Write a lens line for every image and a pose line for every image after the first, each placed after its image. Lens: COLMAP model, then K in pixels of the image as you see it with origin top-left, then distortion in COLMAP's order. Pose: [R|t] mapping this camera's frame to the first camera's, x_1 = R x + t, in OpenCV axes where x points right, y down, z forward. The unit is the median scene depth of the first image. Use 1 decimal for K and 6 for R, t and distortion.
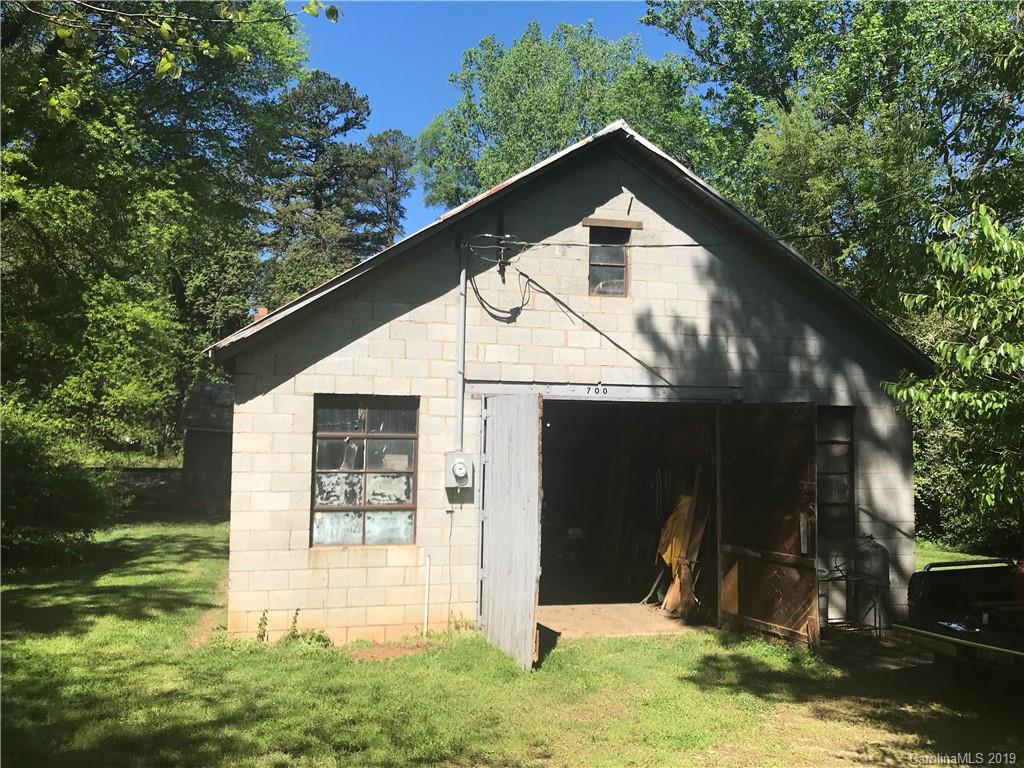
lens RADIAL K [[841.6, 0, 509.8], [0, 841.6, 383.7], [0, 0, 1]] dist [0.082027, -0.020979]
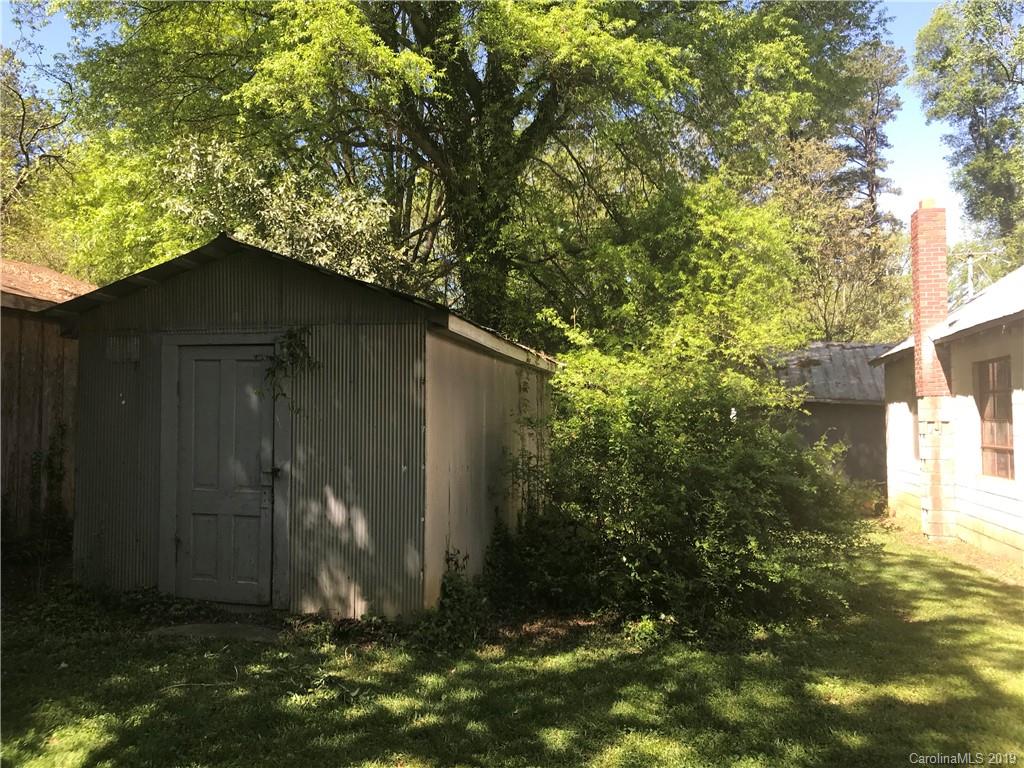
lens RADIAL K [[841.6, 0, 512.7], [0, 841.6, 382.9], [0, 0, 1]] dist [0.082027, -0.020979]
pose [[0.899253, -0.016442, -0.437120, -0.111801], [0.026957, 0.999477, 0.017862, 0.009238], [0.436597, -0.027846, 0.899226, 0.109505]]
